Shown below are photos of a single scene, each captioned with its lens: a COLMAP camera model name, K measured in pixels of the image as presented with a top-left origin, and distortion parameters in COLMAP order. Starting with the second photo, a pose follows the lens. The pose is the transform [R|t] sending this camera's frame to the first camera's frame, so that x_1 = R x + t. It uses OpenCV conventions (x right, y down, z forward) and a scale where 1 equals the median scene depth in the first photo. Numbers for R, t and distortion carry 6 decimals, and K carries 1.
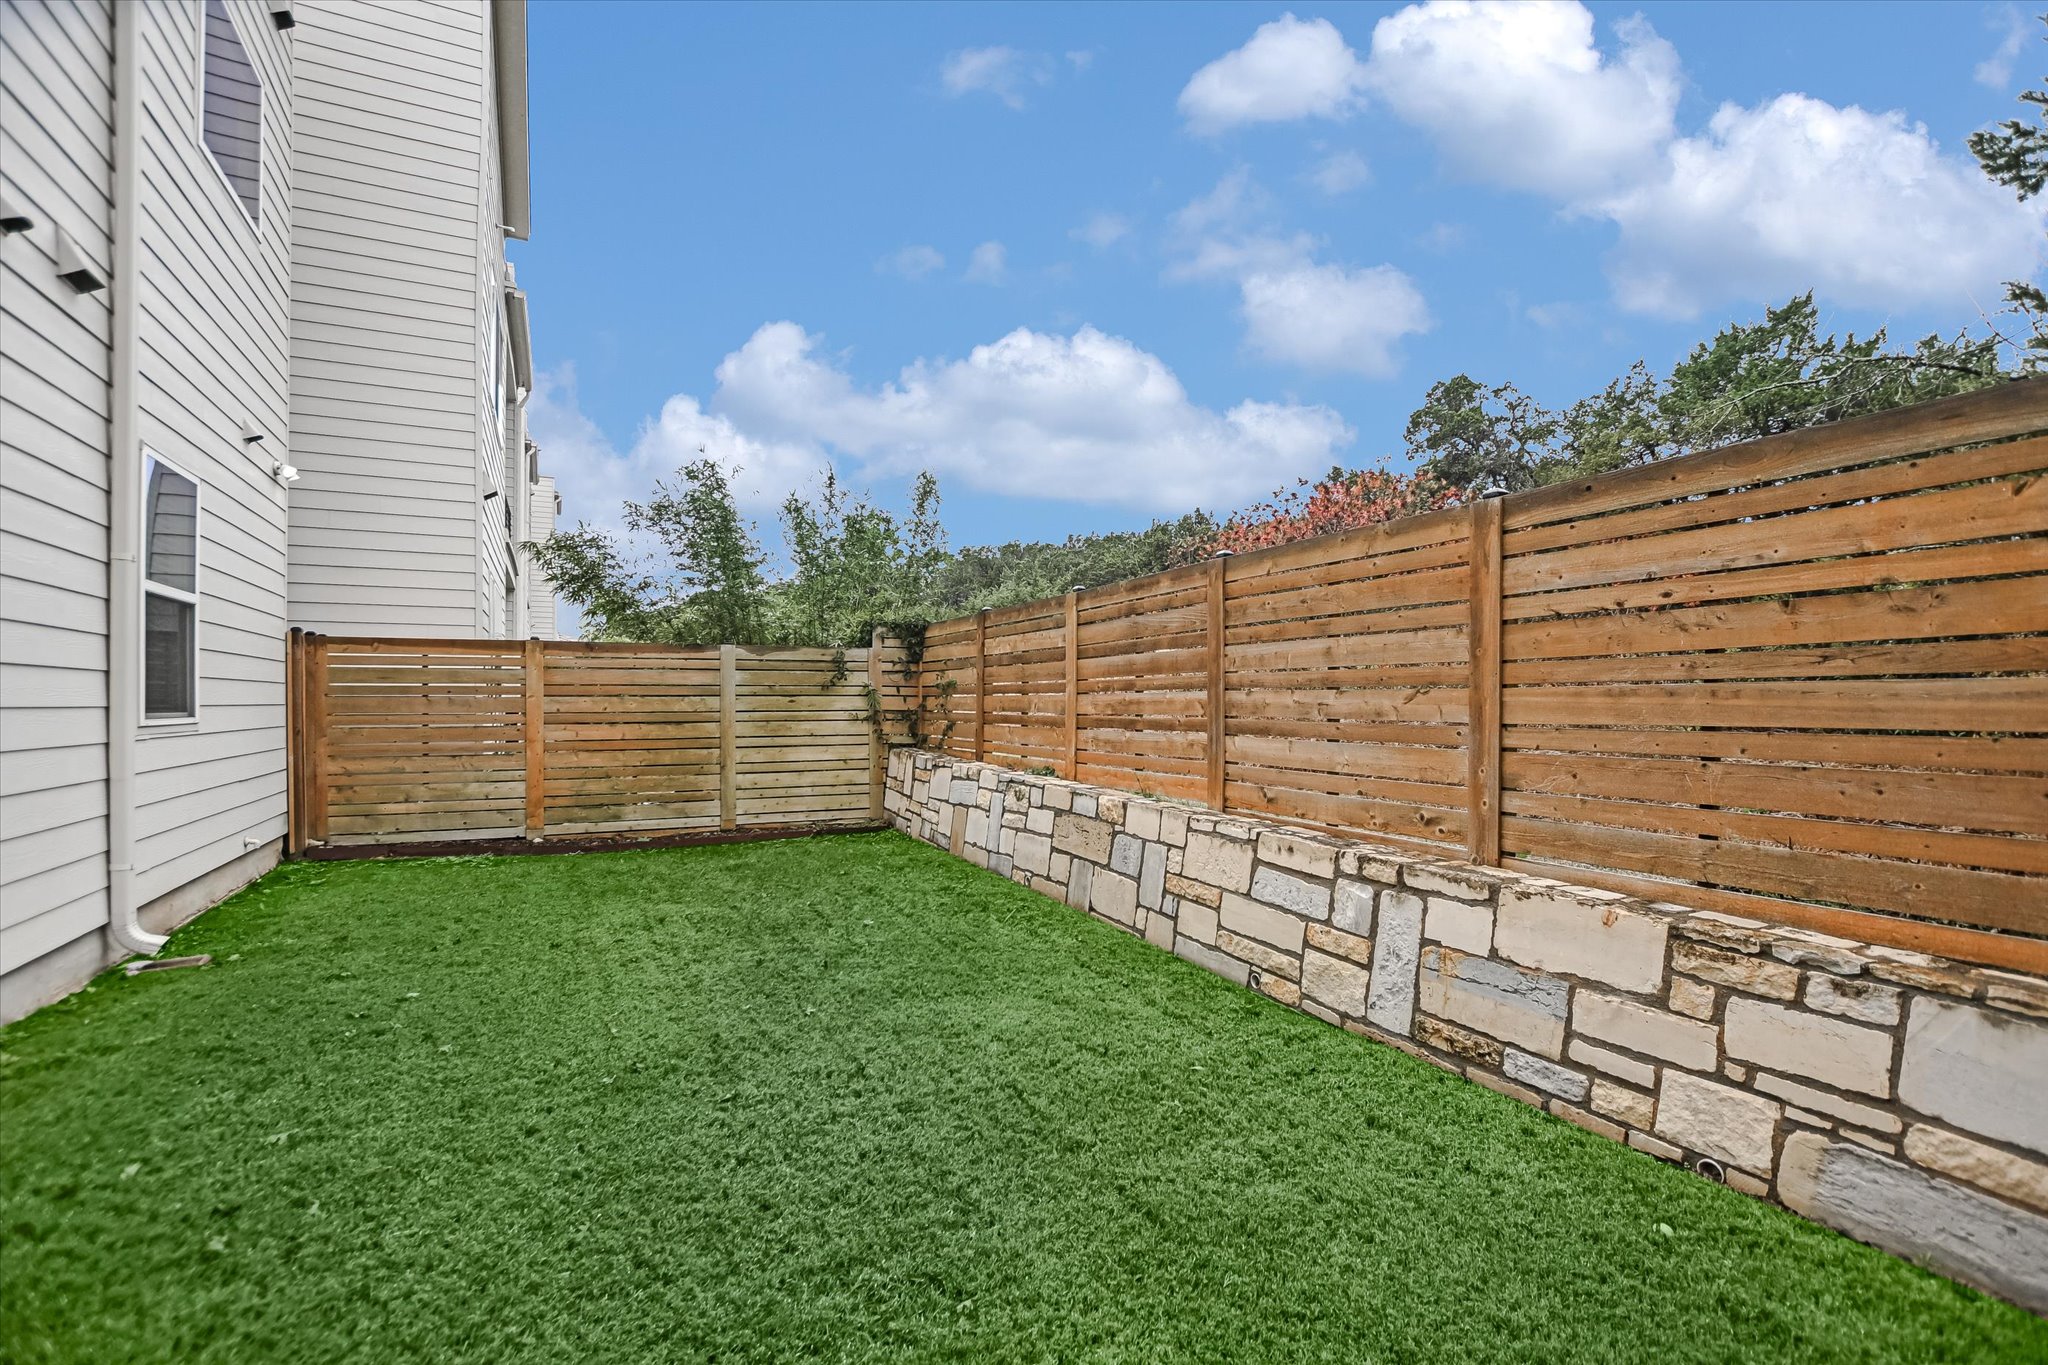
lens RADIAL K [[903.7, 0, 1034.2], [0, 903.7, 702.5], [0, 0, 1]] dist [-0.026363, 0.000757]
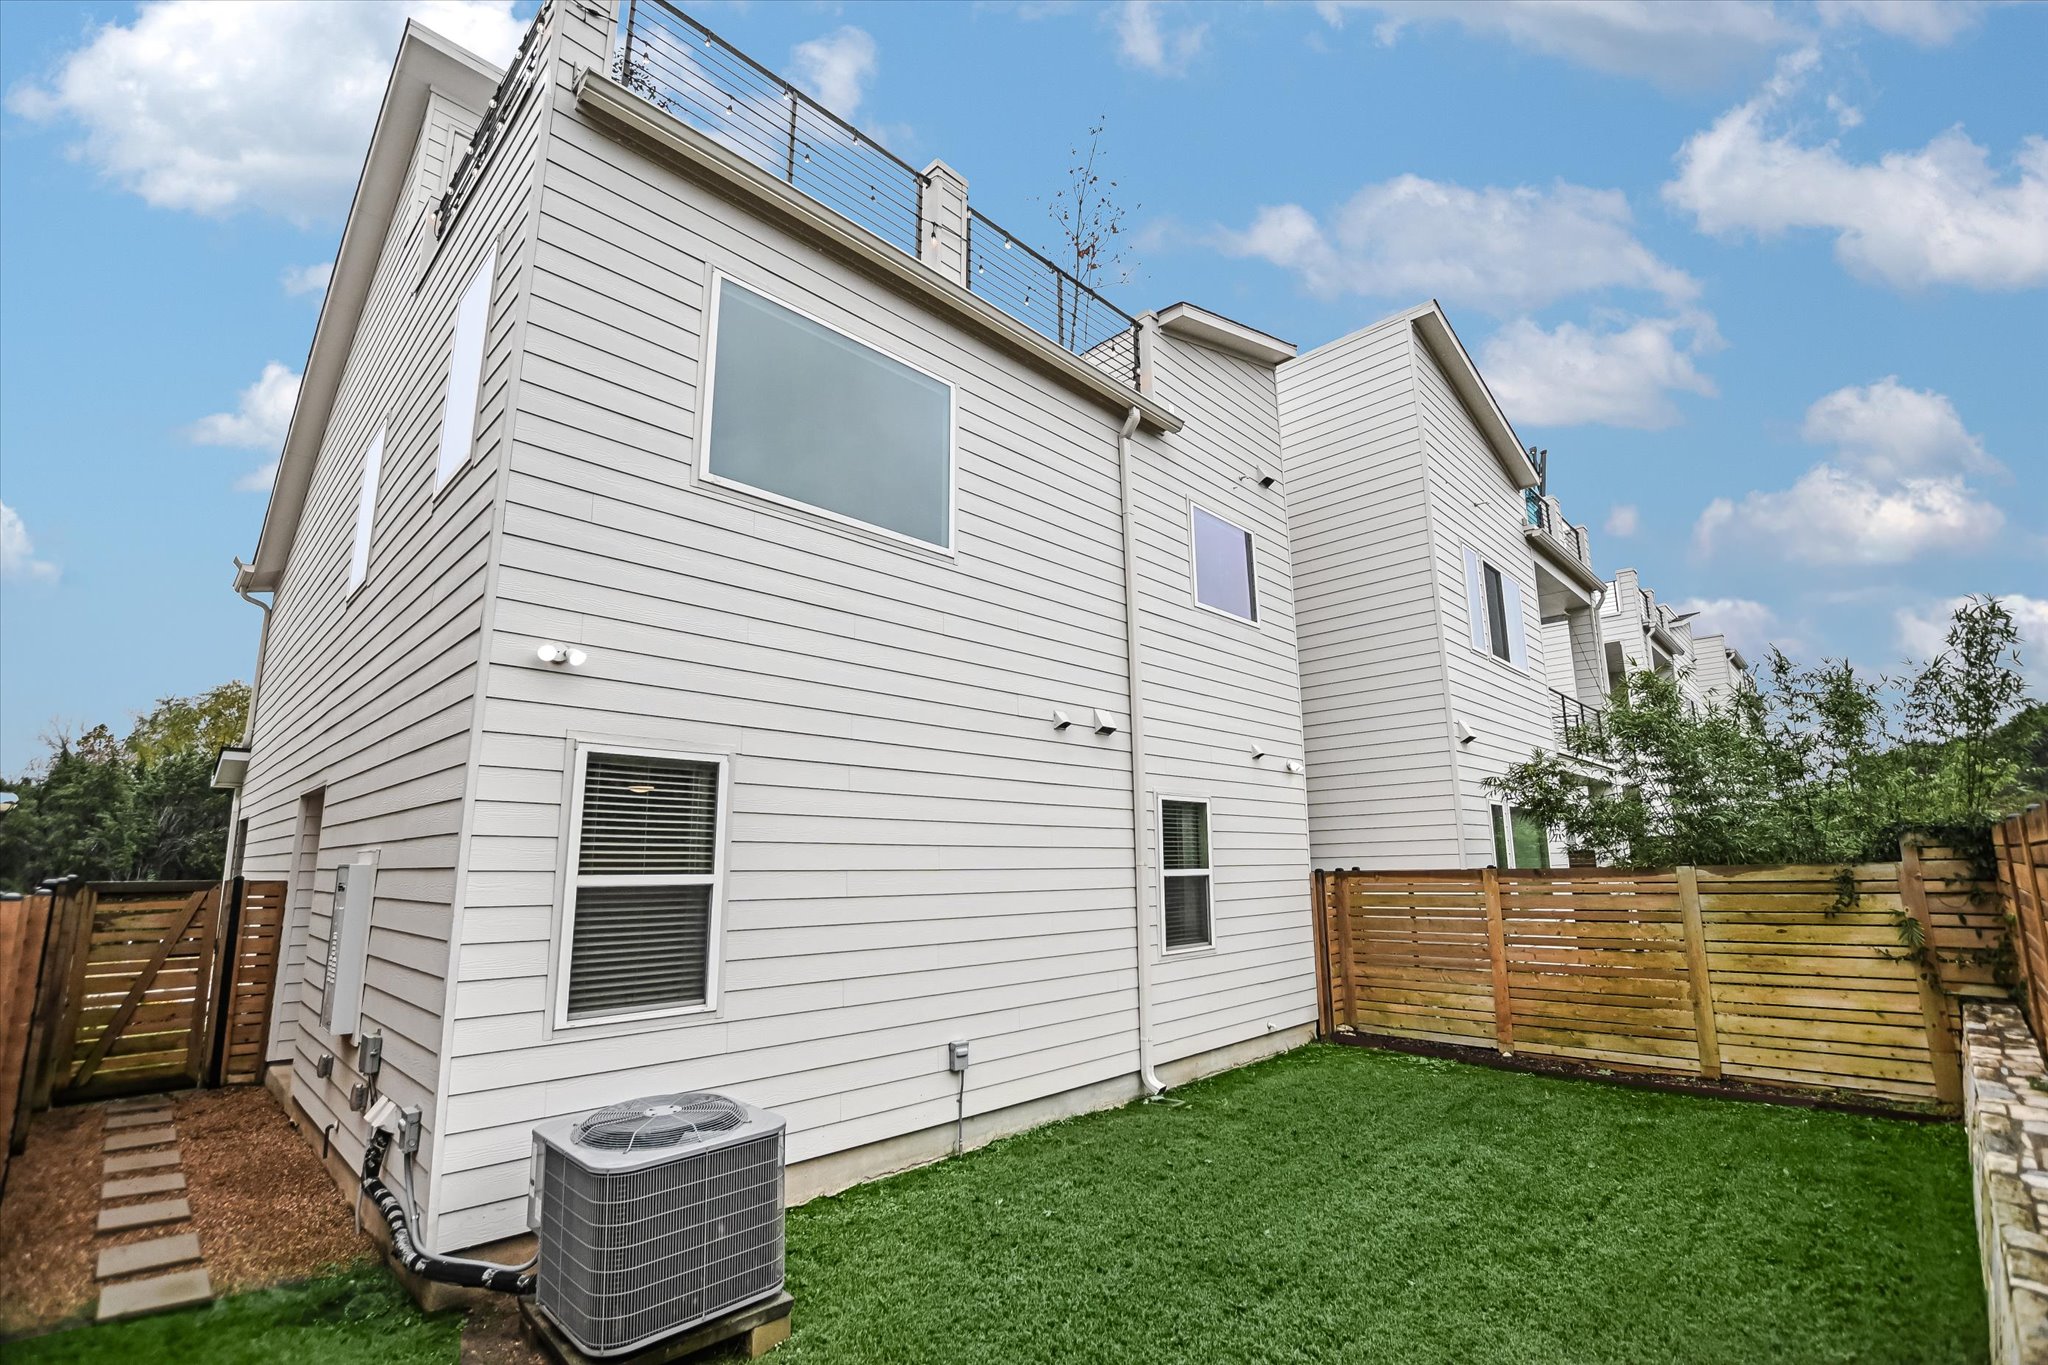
lens RADIAL K [[903.7, 0, 1034.2], [0, 903.7, 702.5], [0, 0, 1]] dist [-0.026363, 0.000757]
pose [[0.311680, -0.173938, -0.934131, 0.350669], [0.010959, 0.983695, -0.179510, -0.077433], [0.950124, 0.045713, 0.308505, 0.091022]]
